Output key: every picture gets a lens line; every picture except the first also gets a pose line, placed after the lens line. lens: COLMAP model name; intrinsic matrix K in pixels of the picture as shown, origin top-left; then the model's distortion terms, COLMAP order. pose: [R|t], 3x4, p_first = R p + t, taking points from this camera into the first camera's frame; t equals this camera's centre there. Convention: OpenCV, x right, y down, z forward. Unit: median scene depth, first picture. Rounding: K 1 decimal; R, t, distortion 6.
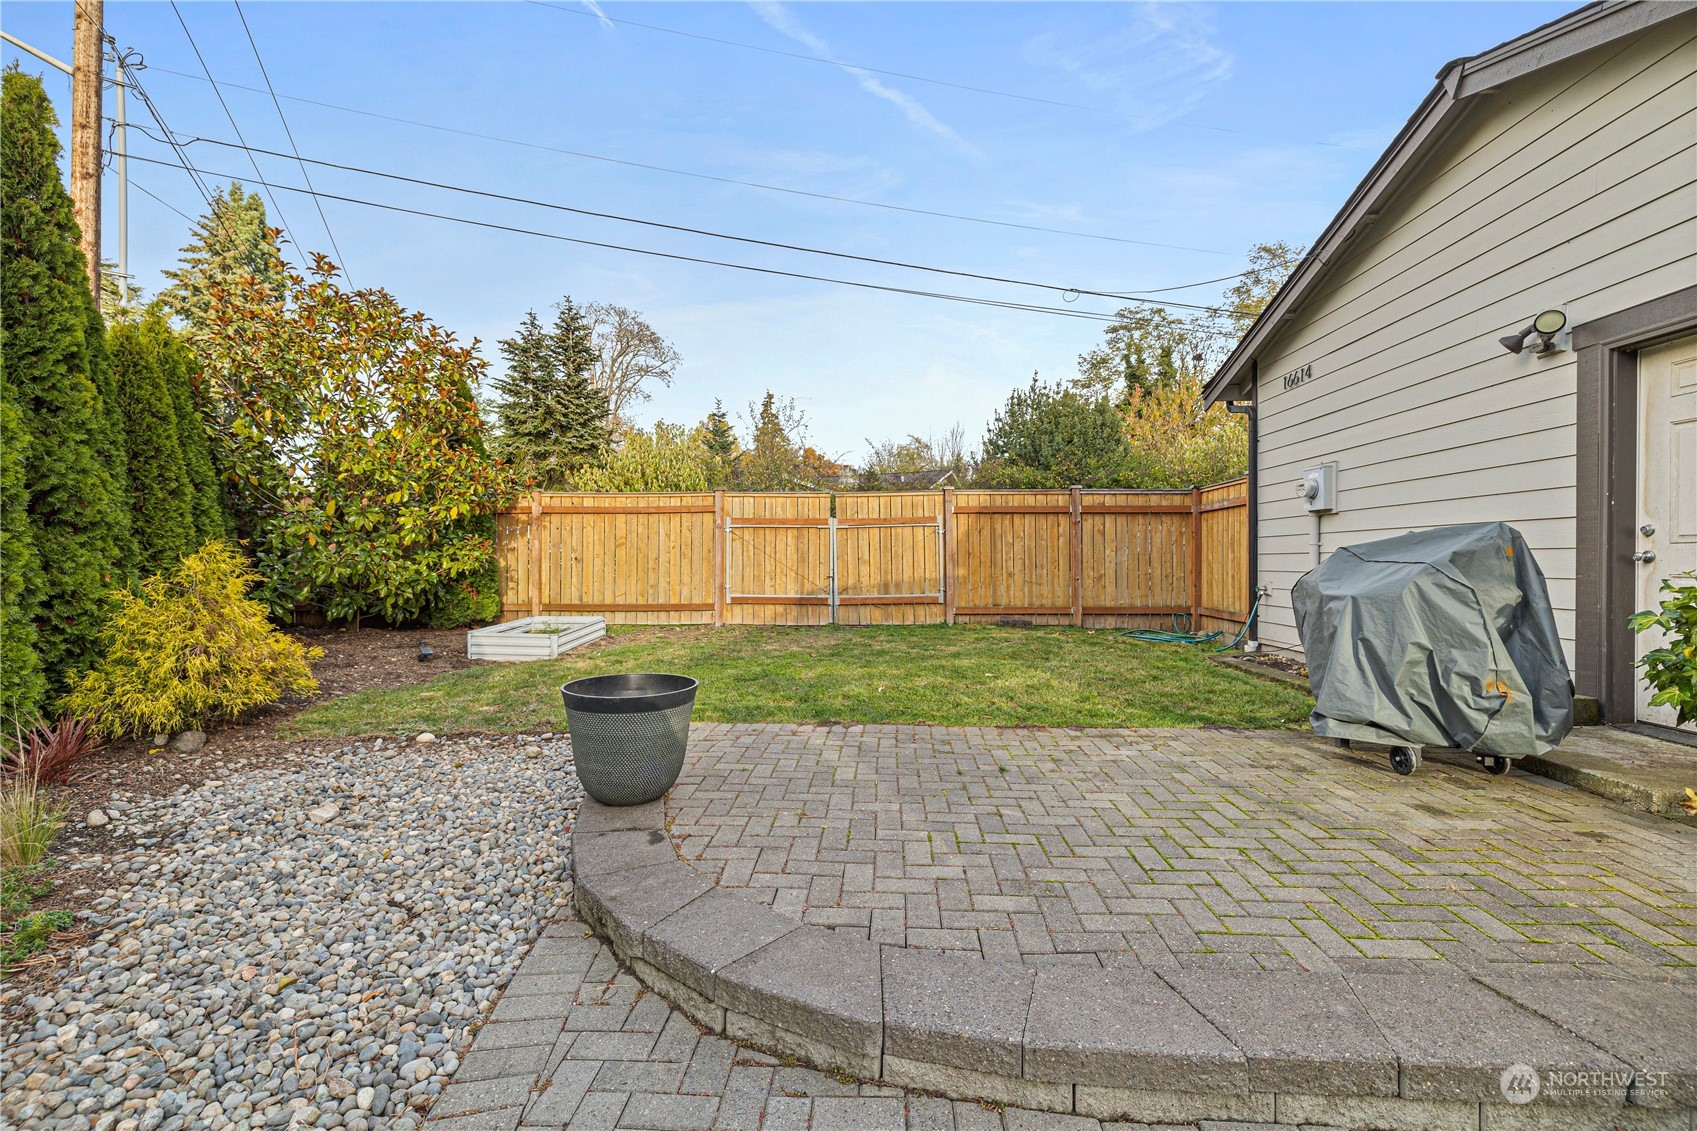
lens RADIAL K [[729.2, 0, 851.8], [0, 729.2, 570.4], [0, 0, 1]] dist [0.001839, -0.000898]
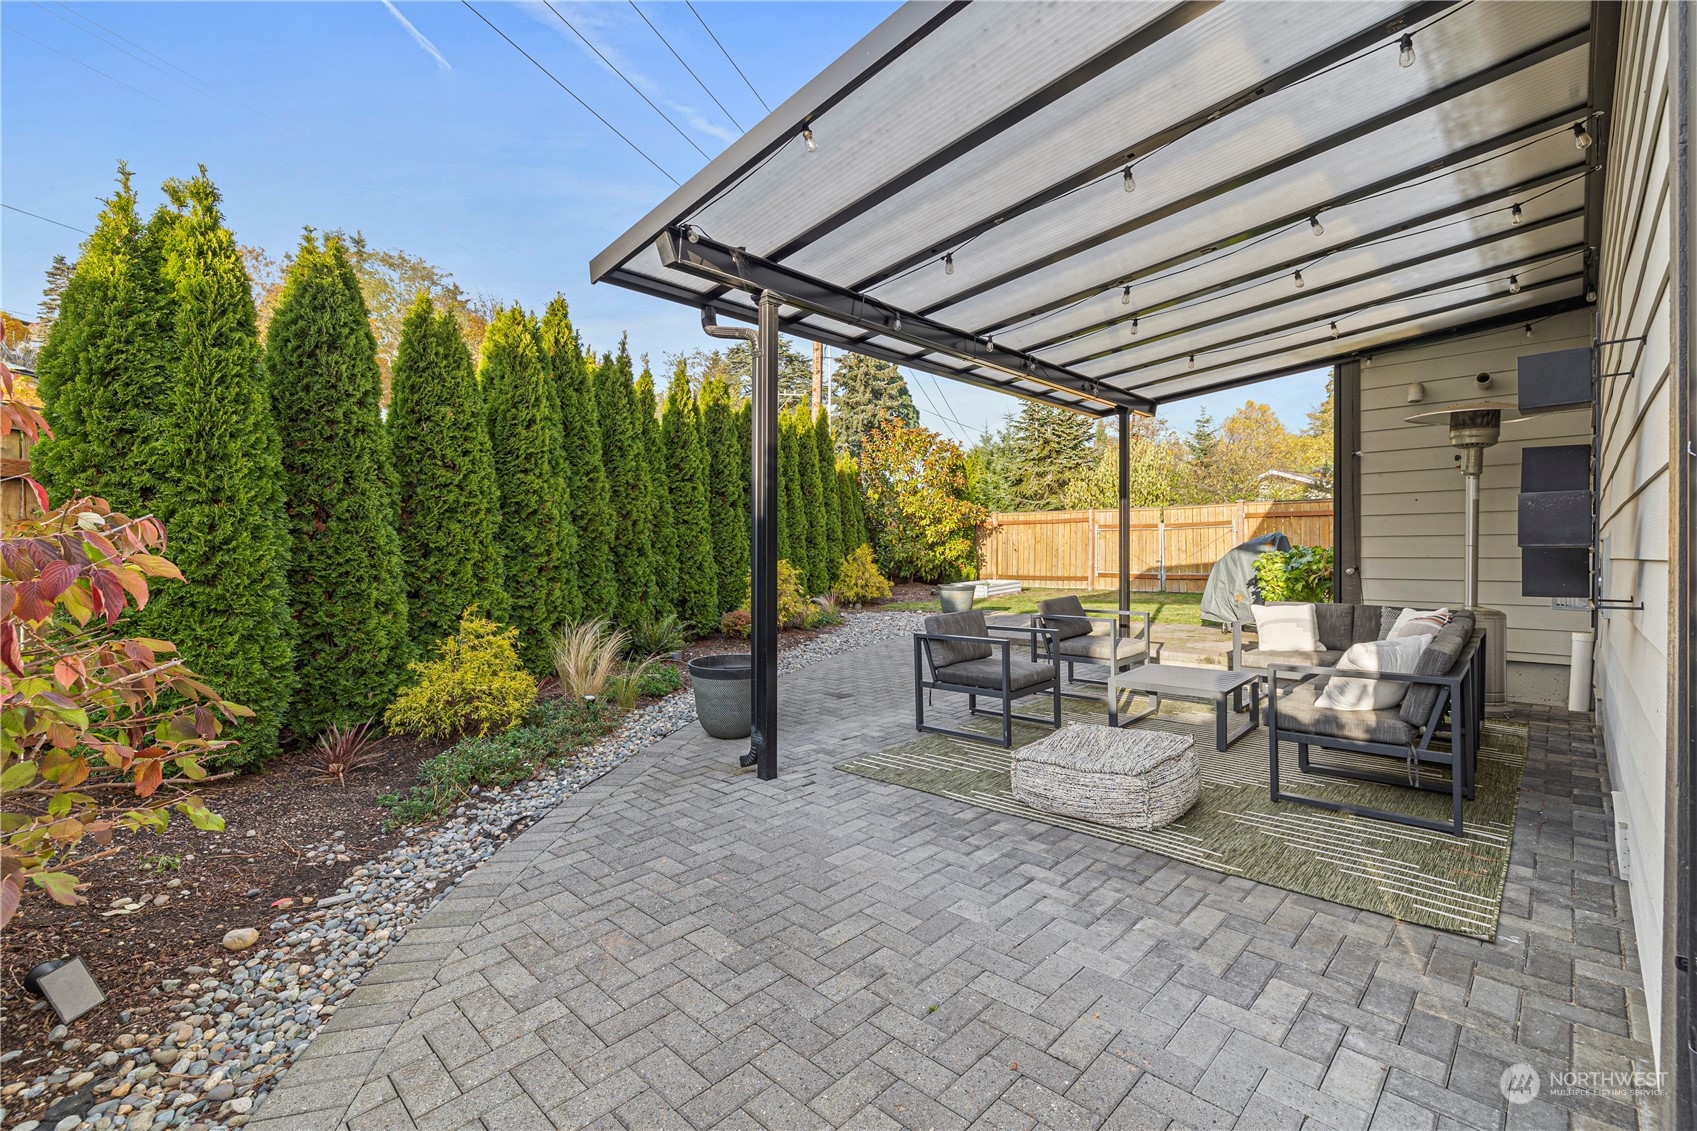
lens RADIAL K [[729.2, 0, 852.2], [0, 729.2, 560.7], [0, 0, 1]] dist [0.001839, -0.000898]
pose [[0.748625, 0.006883, -0.662958, 0.520772], [-0.008495, 0.999964, 0.000789, 0.013234], [0.662939, 0.005041, 0.748657, -0.617057]]
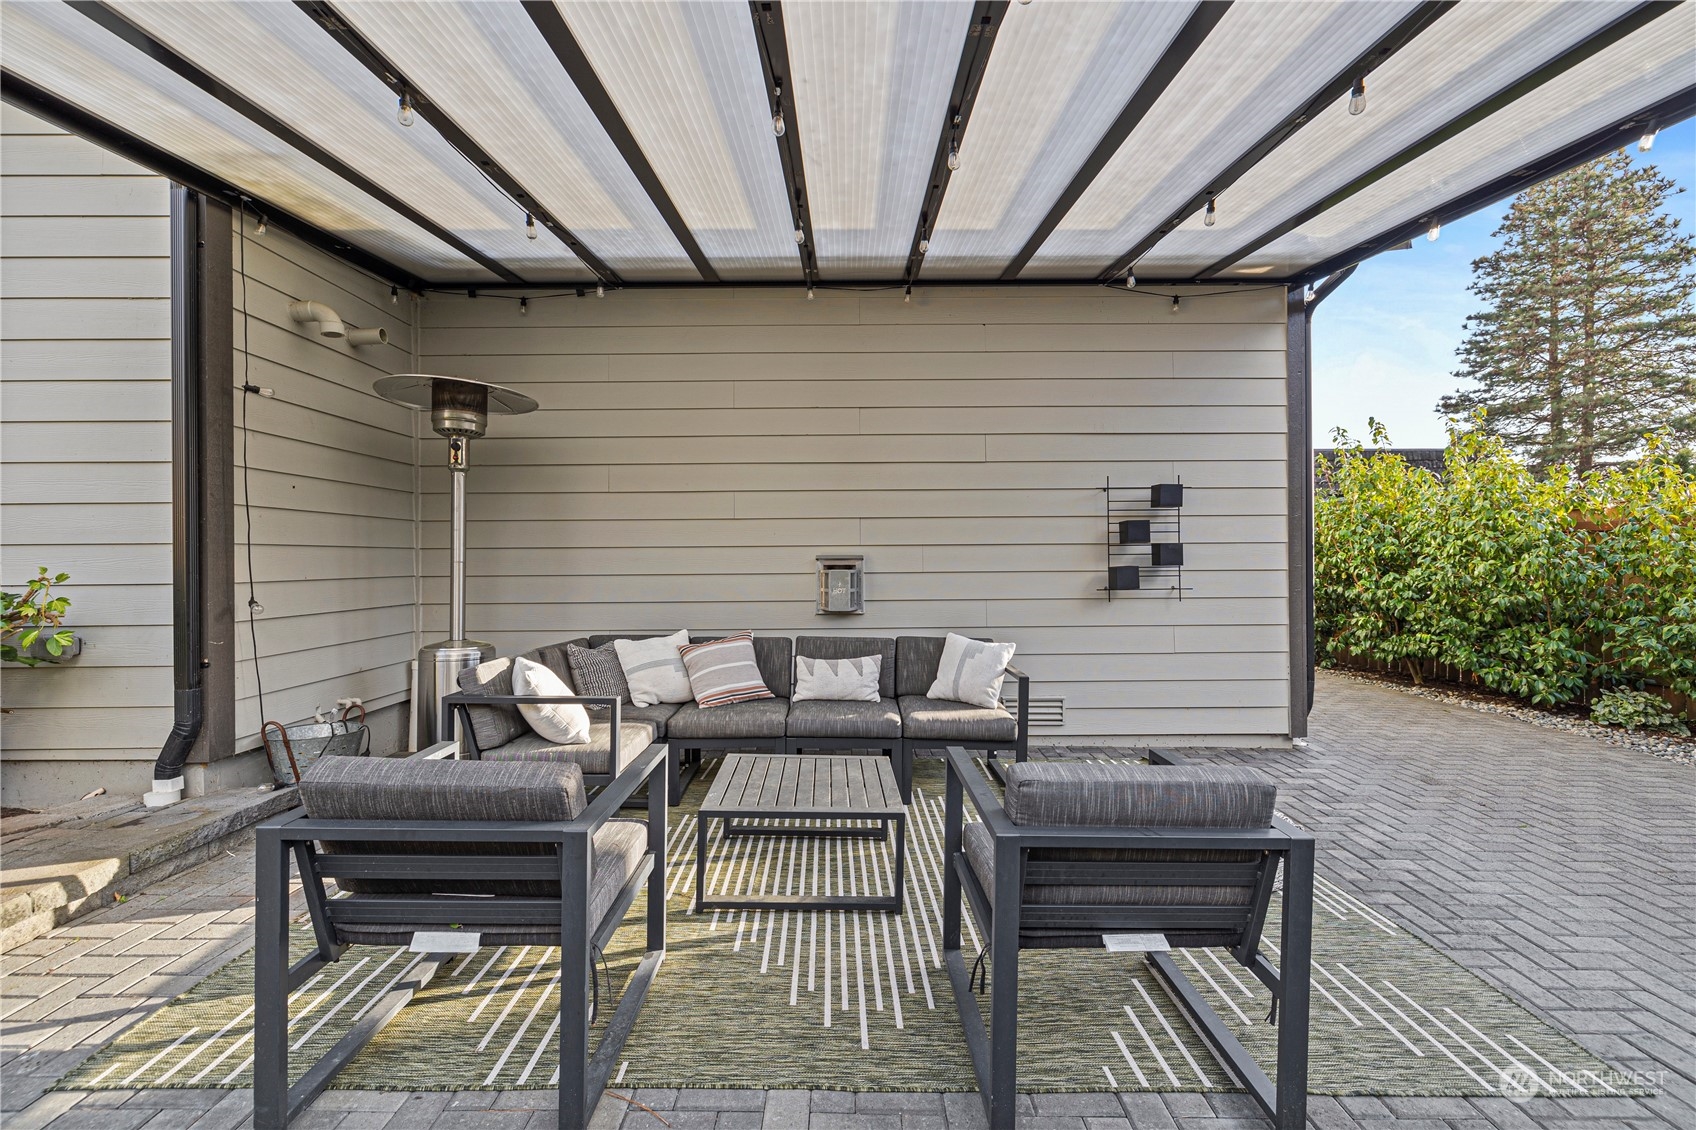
lens RADIAL K [[728.8, 0, 846.7], [0, 728.8, 569.8], [0, 0, 1]] dist [0.001839, -0.000898]
pose [[-0.055682, -0.006342, 0.998428, -0.468762], [0.010358, 0.999922, 0.006929, -0.011242], [-0.998395, 0.010728, -0.055612, 0.505919]]
